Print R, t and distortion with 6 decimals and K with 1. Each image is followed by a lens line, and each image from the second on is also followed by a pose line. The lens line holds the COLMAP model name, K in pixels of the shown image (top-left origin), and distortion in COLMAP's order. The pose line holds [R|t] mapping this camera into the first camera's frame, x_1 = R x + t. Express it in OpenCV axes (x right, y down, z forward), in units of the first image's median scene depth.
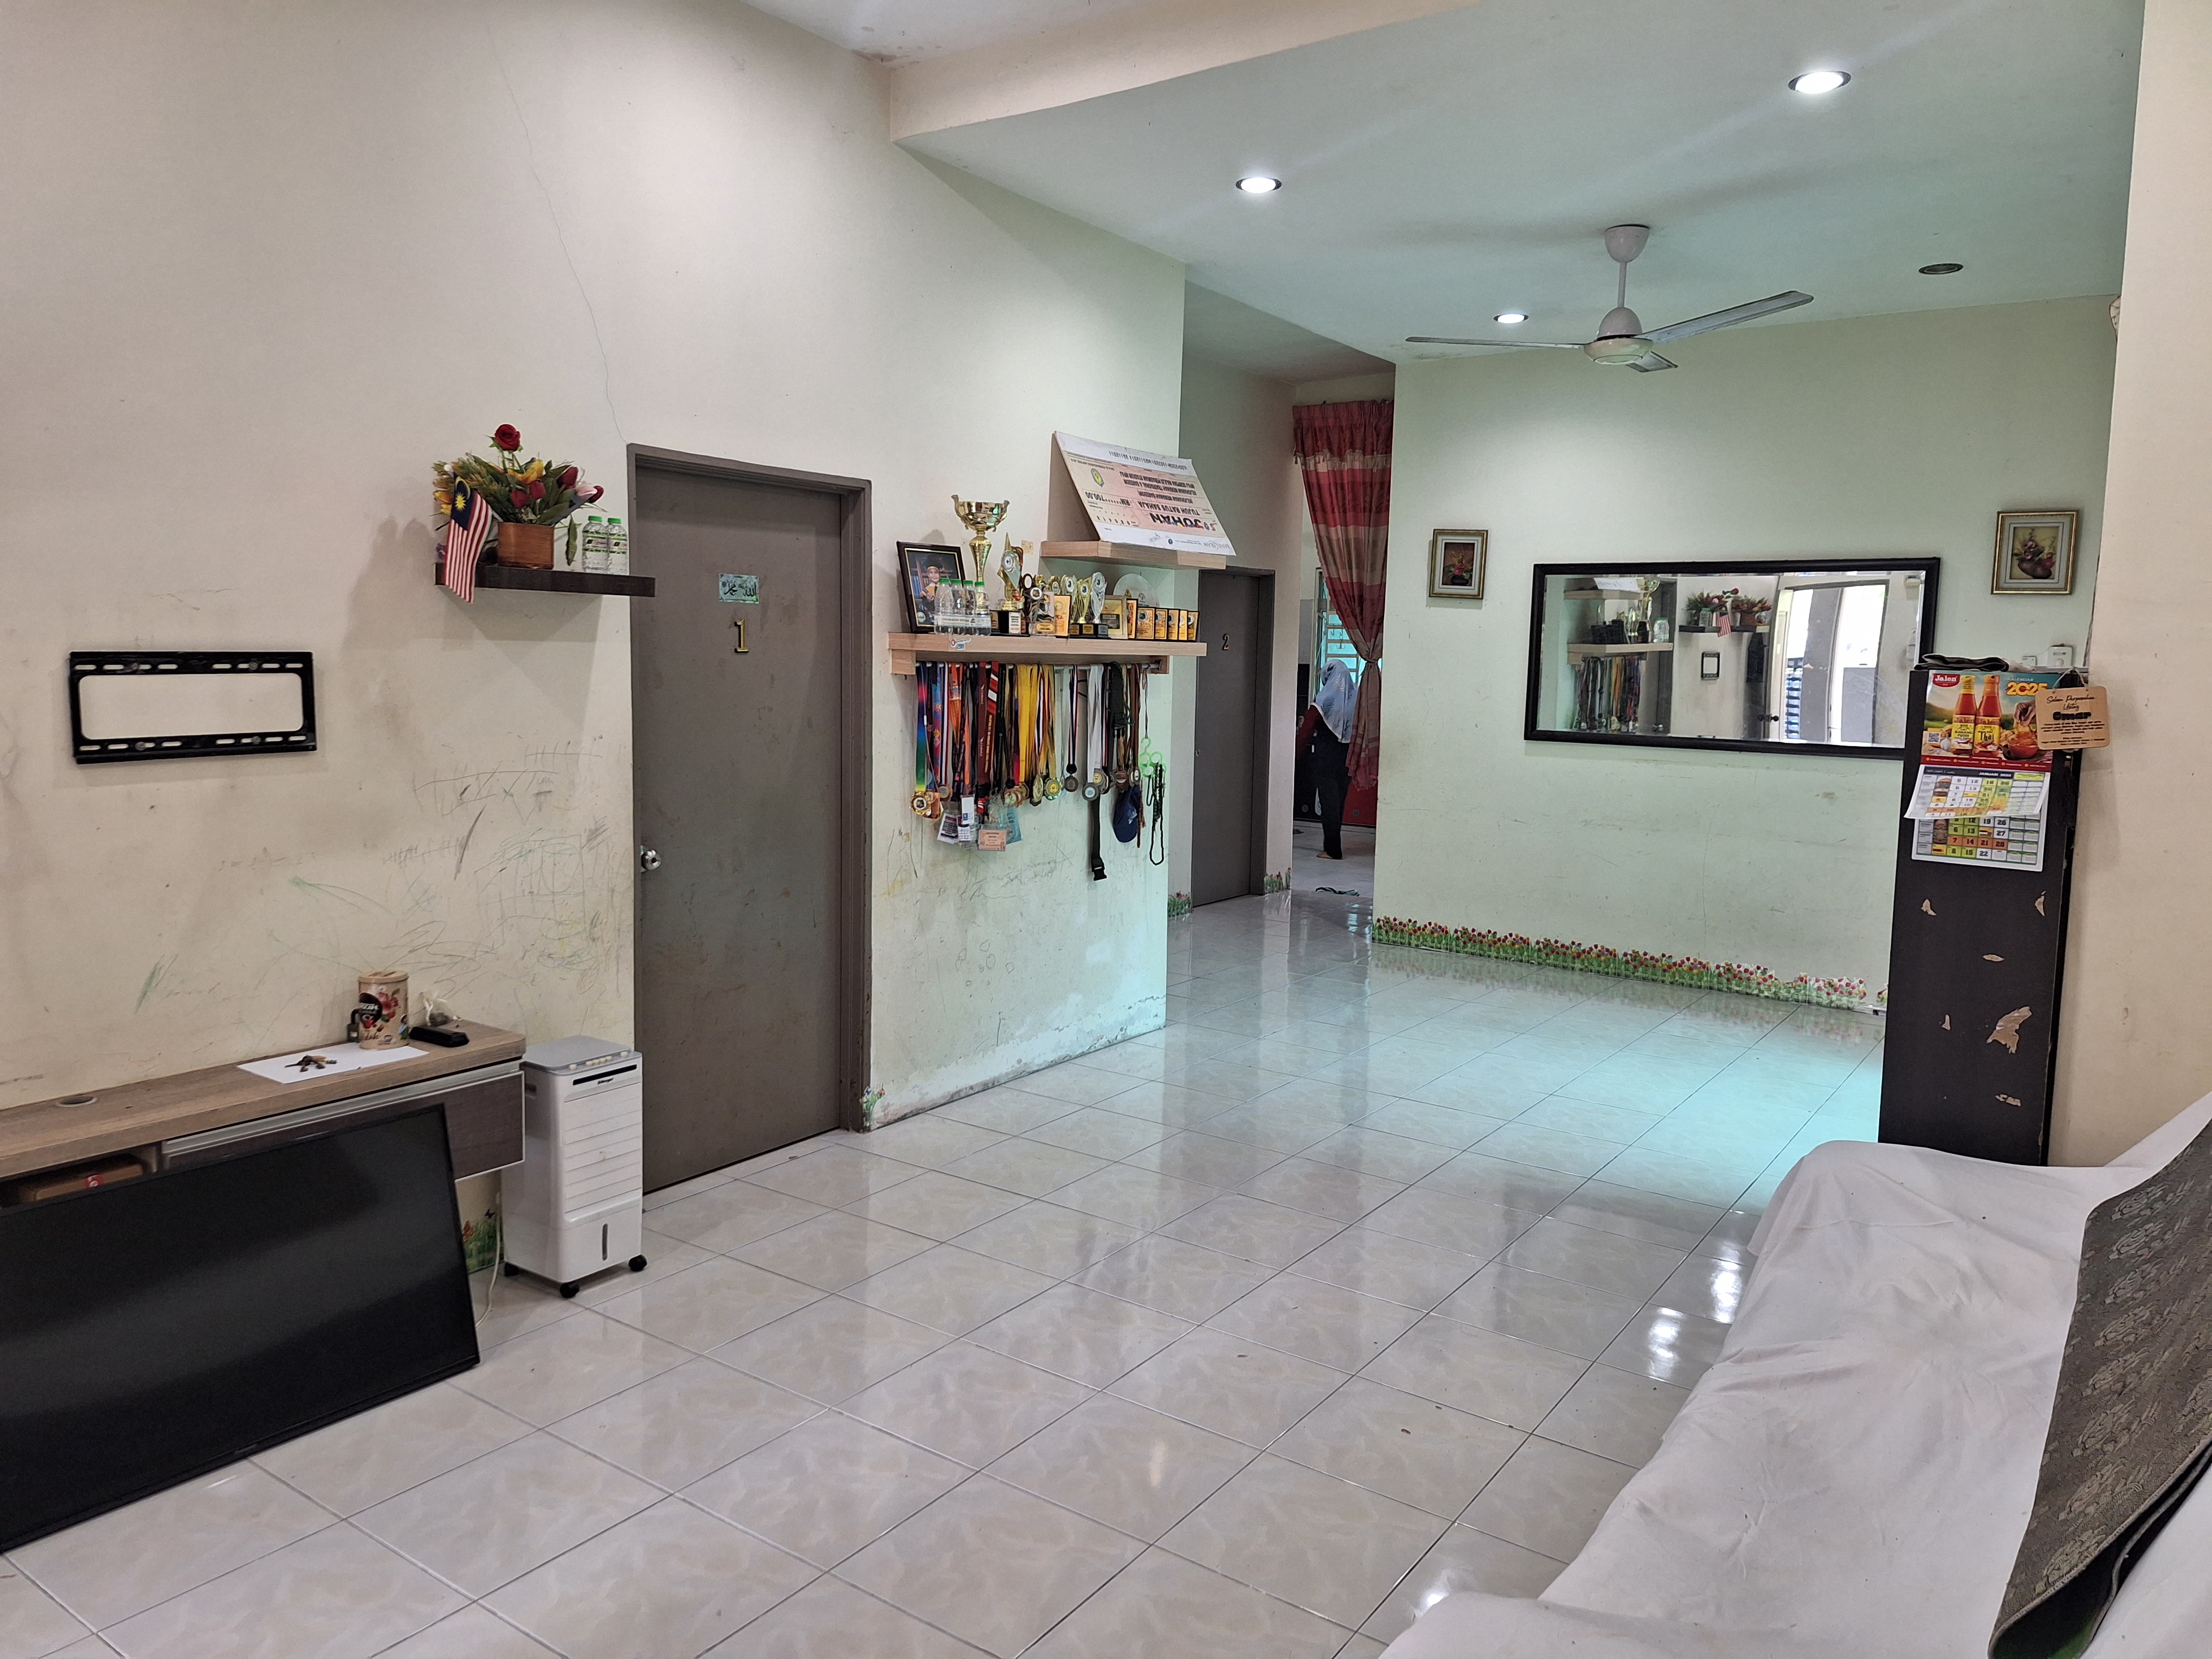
lens RADIAL K [[1504.2, 0, 1105.7], [0, 1504.2, 782.3], [0, 0, 1]] dist [0.213546, -0.273439]
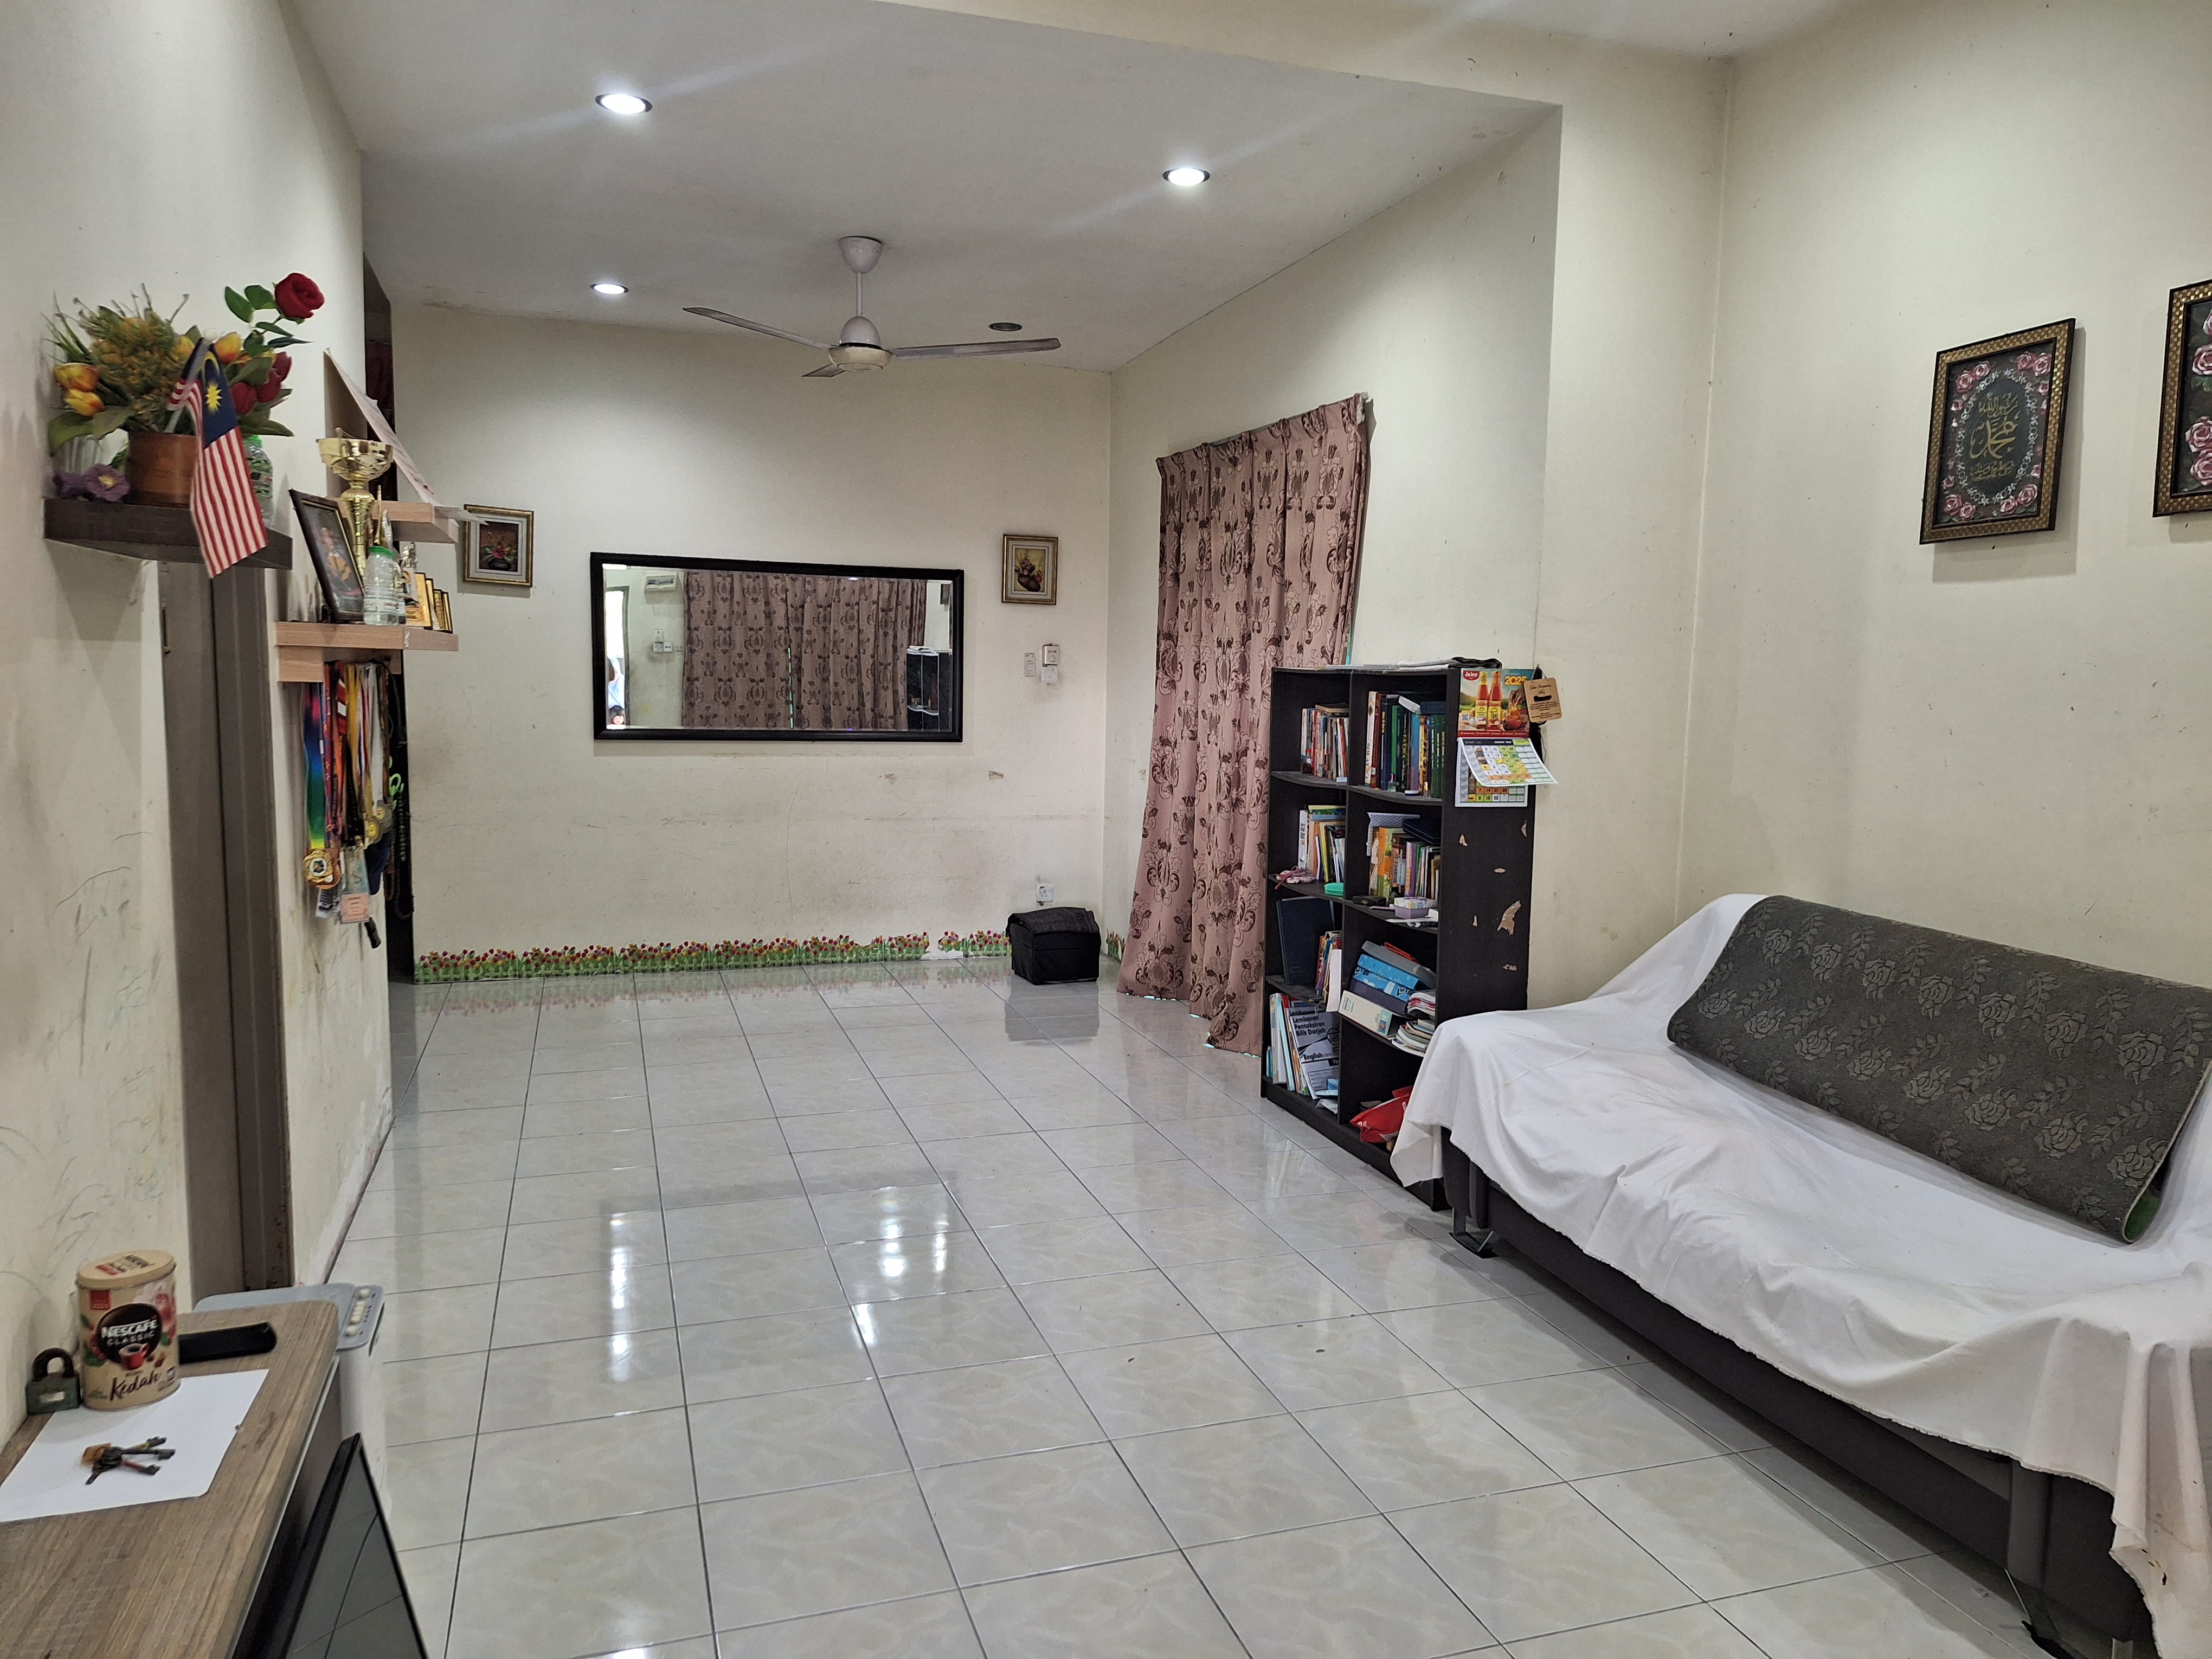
lens RADIAL K [[1536.1, 0, 1100.6], [0, 1536.1, 830.1], [0, 0, 1]] dist [0.004248, -0.077732]
pose [[0.583862, -0.096393, 0.806110, -0.472393], [0.065445, 0.995283, 0.071613, -0.029707], [-0.809211, 0.010944, 0.587416, 0.292804]]
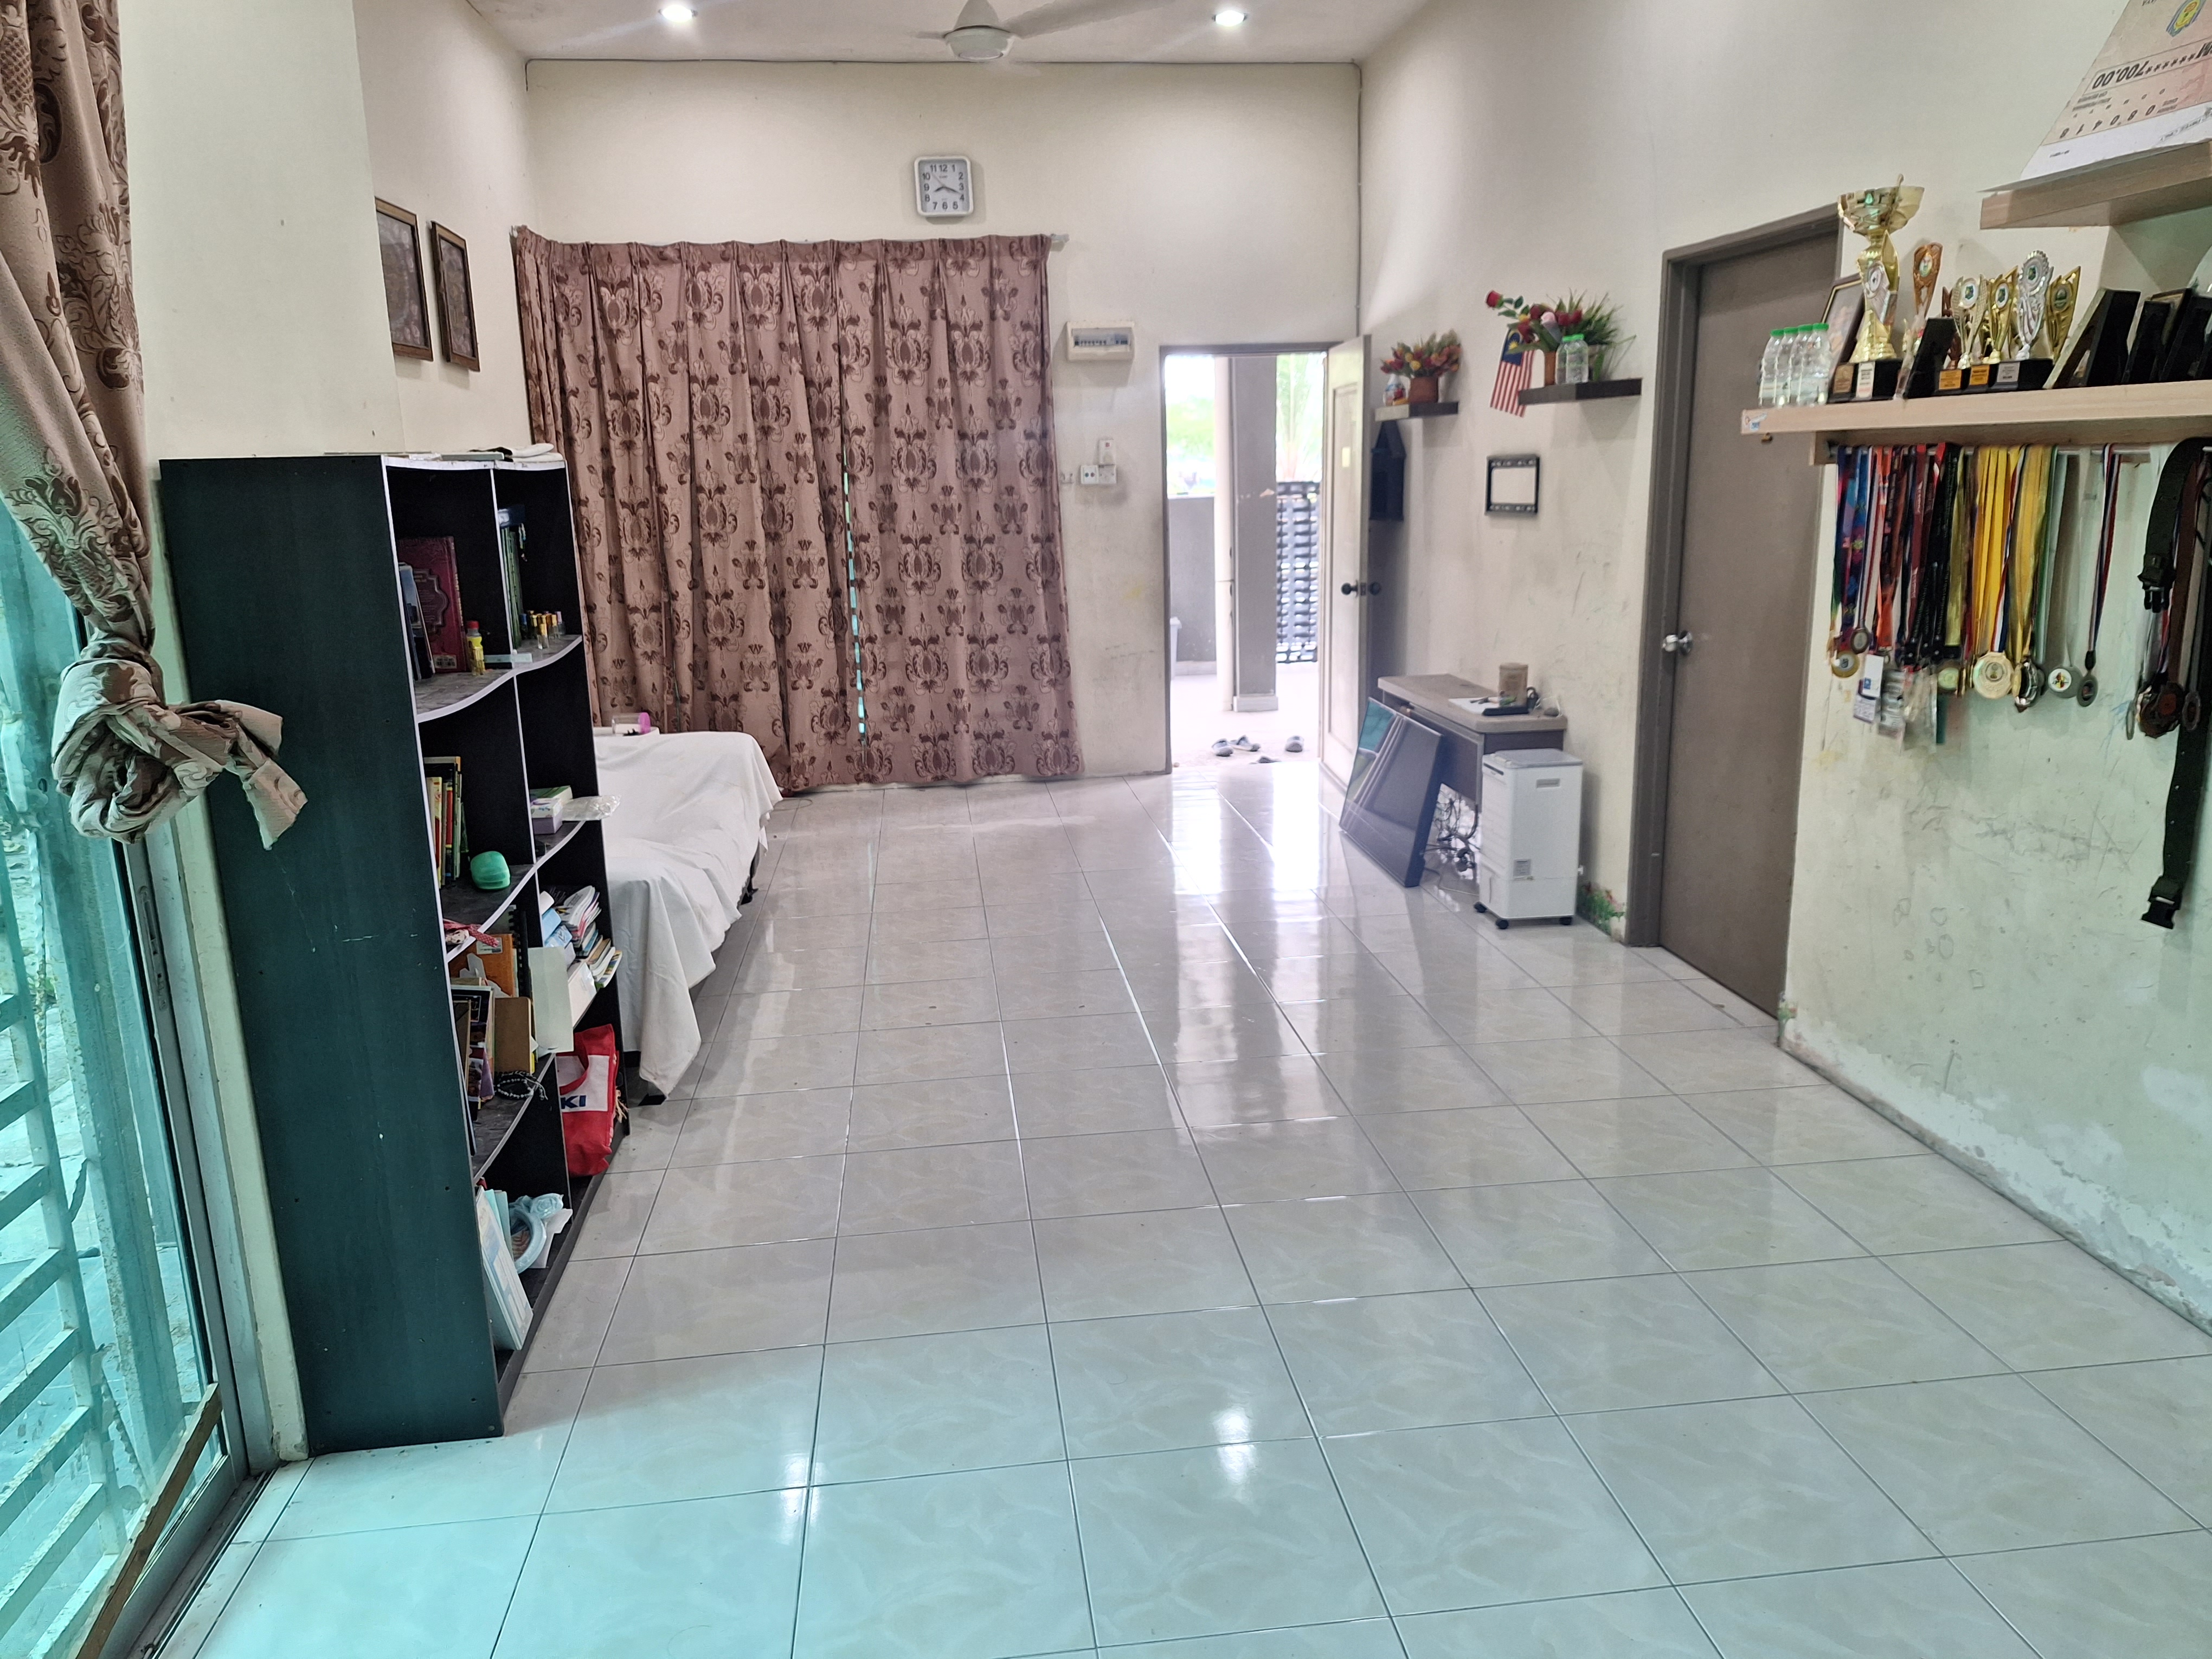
lens RADIAL K [[1536.1, 0, 1100.6], [0, 1536.1, 830.1], [0, 0, 1]] dist [0.004248, -0.077732]
pose [[-0.734759, 0.152597, -0.660941, 0.617060], [-0.050444, 0.959378, 0.277578, -0.086422], [0.676450, 0.237293, -0.697214, 1.276856]]
